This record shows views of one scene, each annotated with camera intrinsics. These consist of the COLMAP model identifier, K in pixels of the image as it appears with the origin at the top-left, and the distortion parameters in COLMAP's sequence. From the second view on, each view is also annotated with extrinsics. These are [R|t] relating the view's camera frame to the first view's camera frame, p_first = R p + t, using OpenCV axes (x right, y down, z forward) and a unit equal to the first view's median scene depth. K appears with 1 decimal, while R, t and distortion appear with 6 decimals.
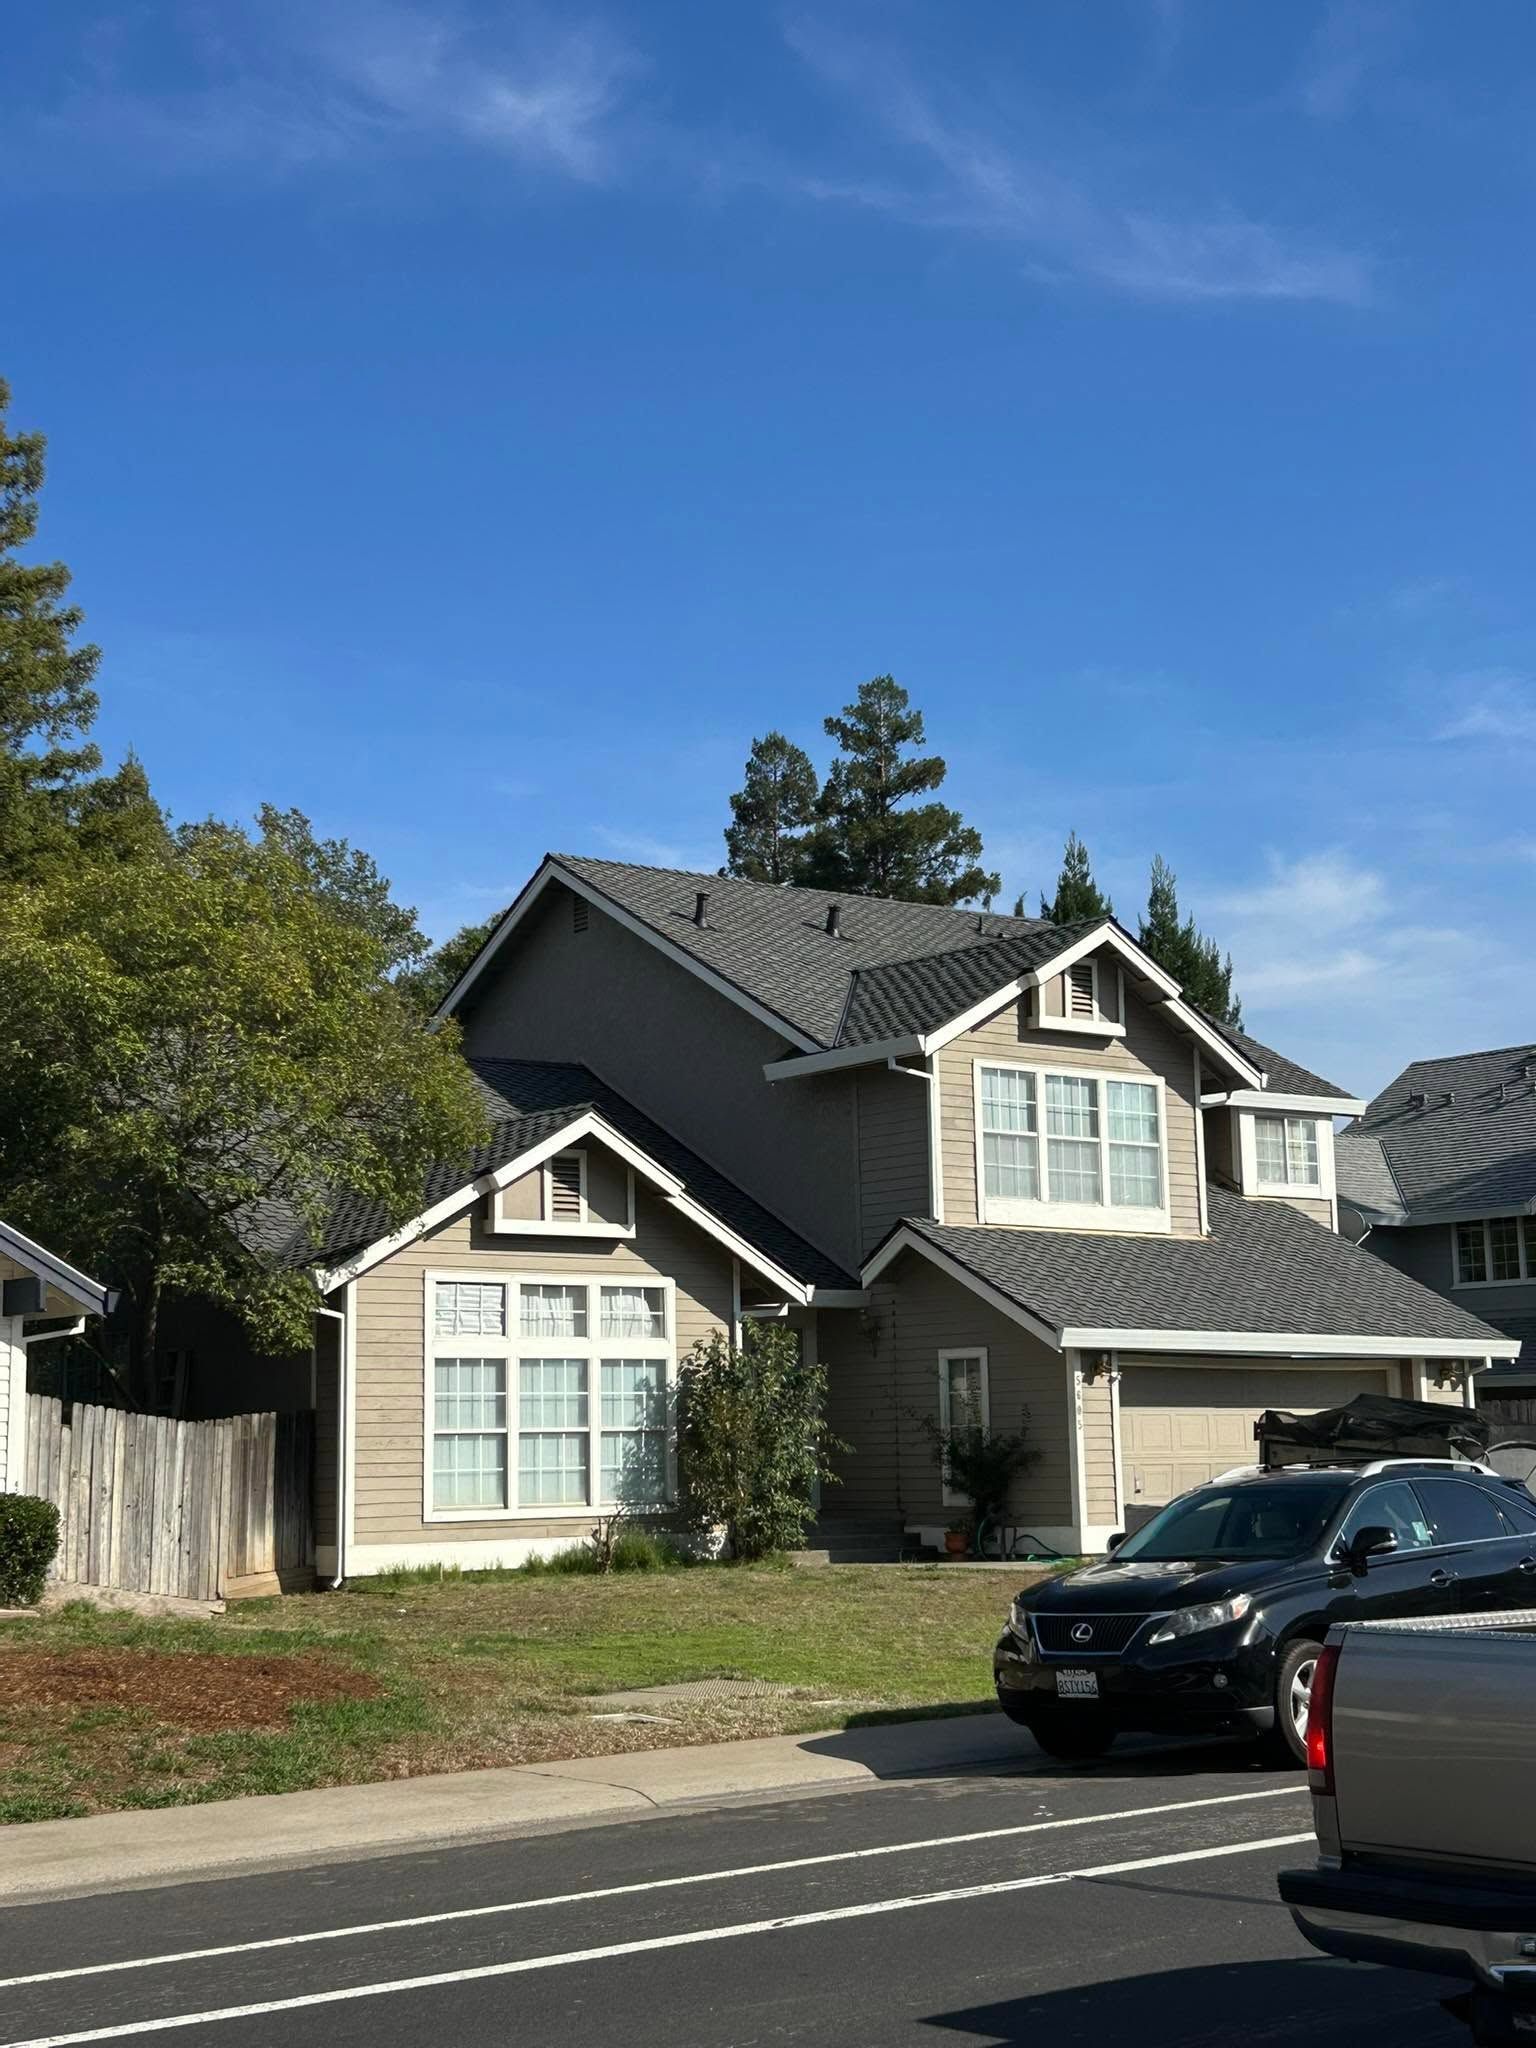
lens RADIAL K [[2784.2, 0, 802.1], [0, 2784.2, 1065.3], [0, 0, 1]] dist [0.180346, 0.007899]
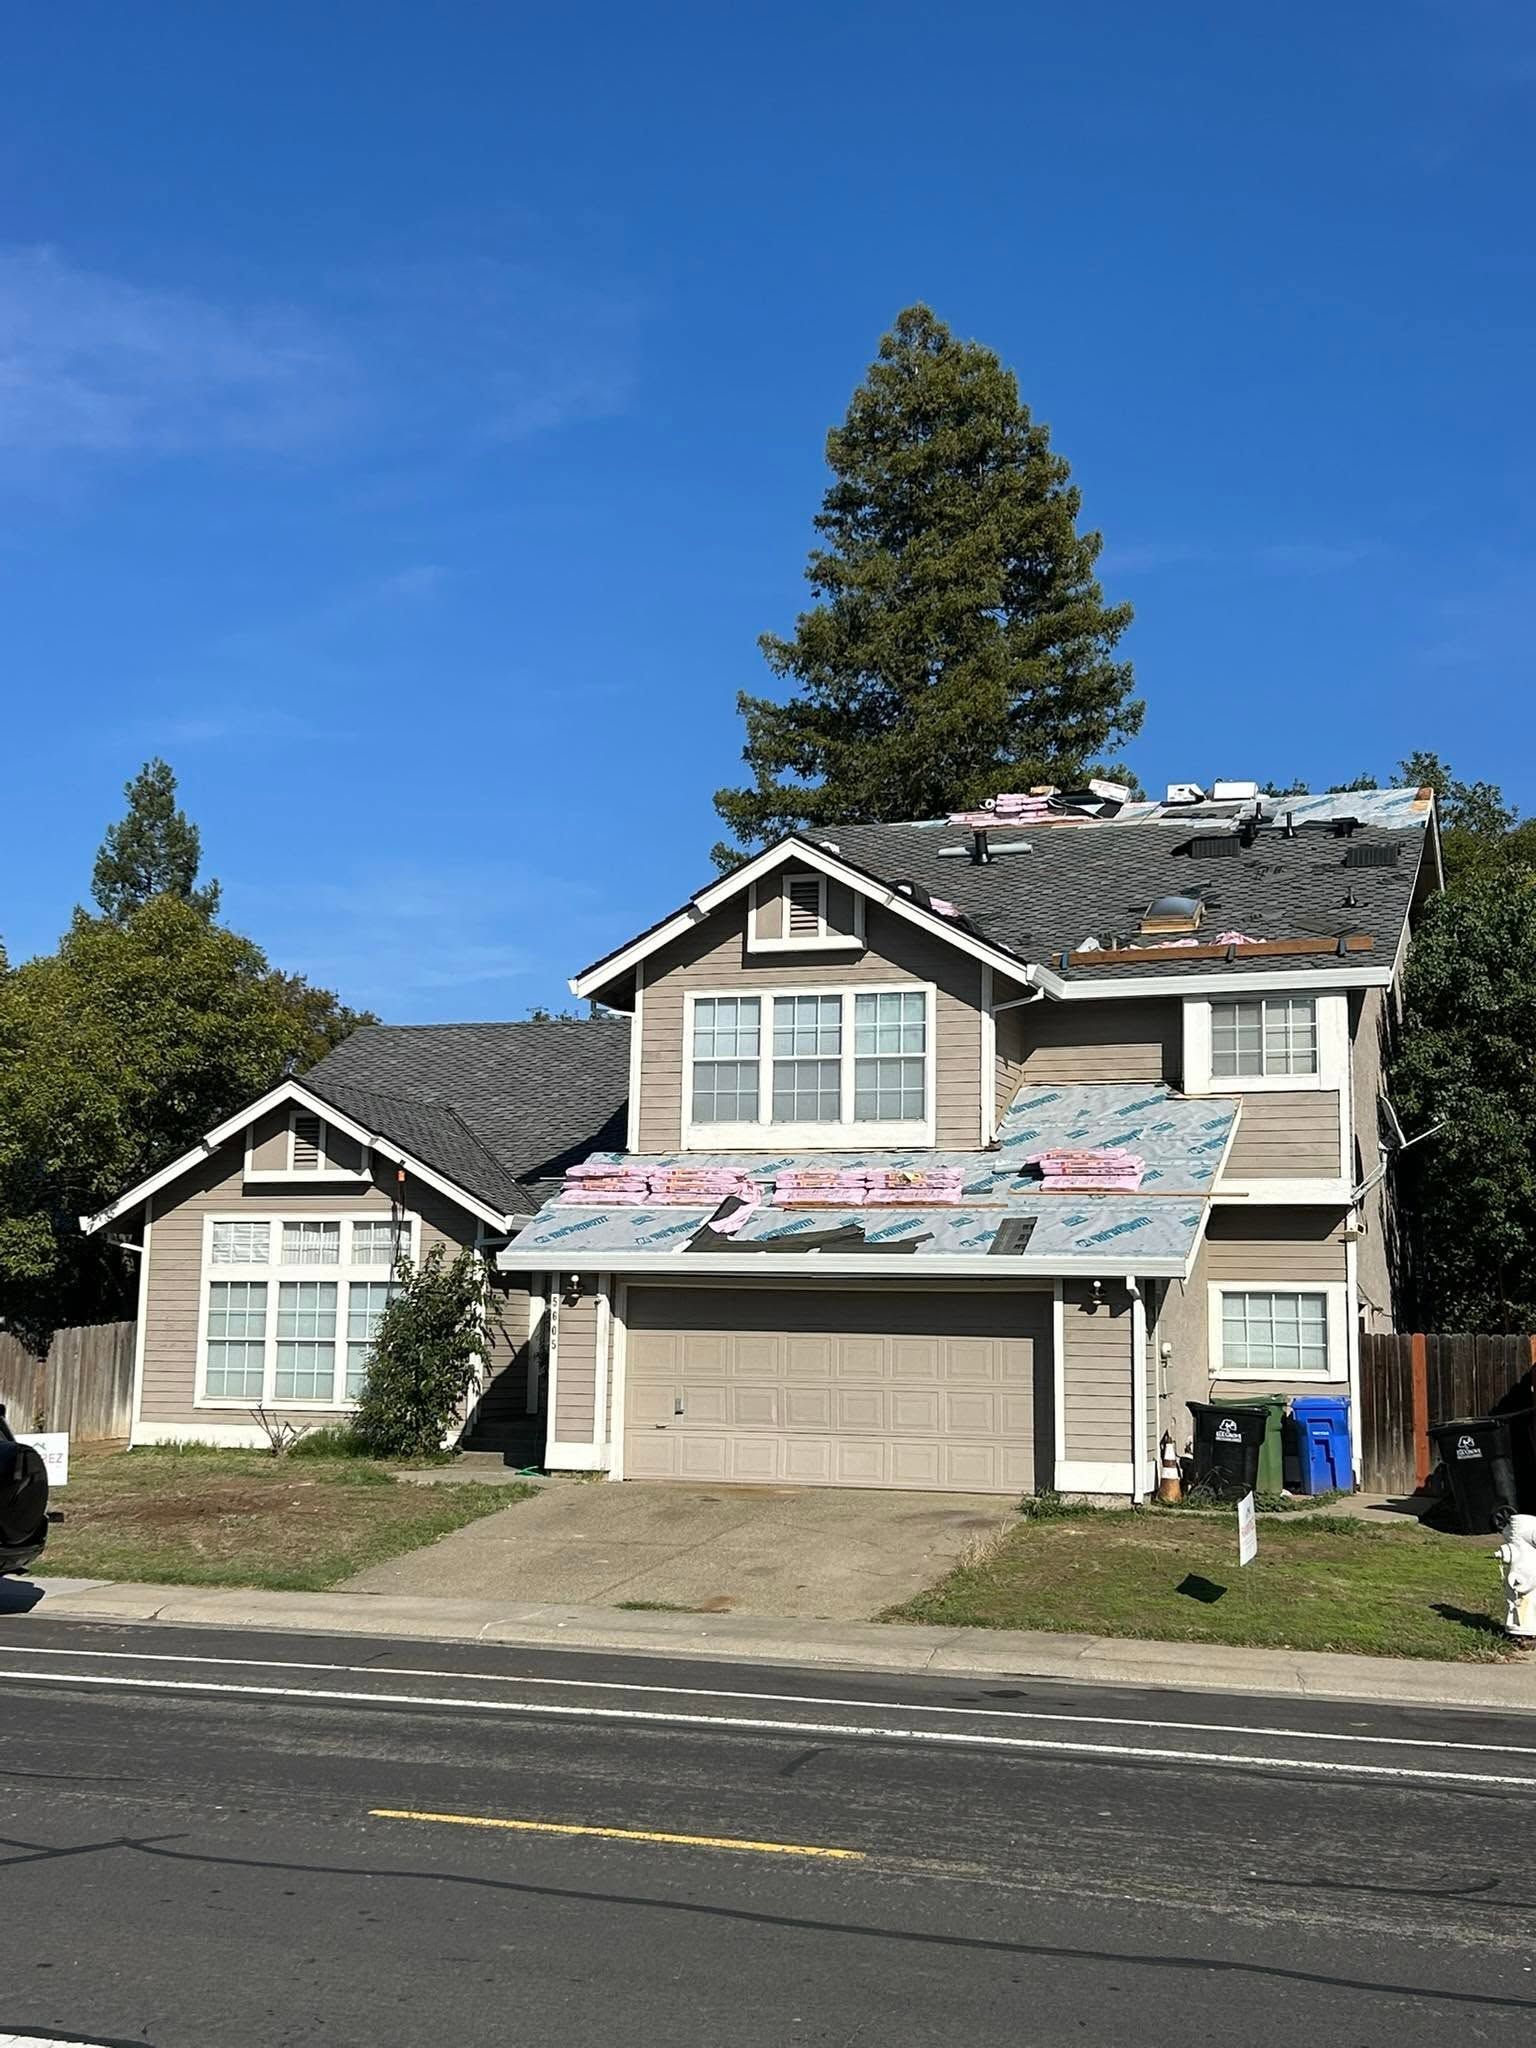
lens RADIAL K [[2450.1, 0, 768.0], [0, 2450.1, 1024.0], [0, 0, 1]] dist [0.119226, -0.018475]
pose [[0.516553, -0.087388, -0.851784, 0.930529], [0.090989, 0.994748, -0.046876, 0.060158], [0.851407, -0.053289, 0.521791, 0.599119]]
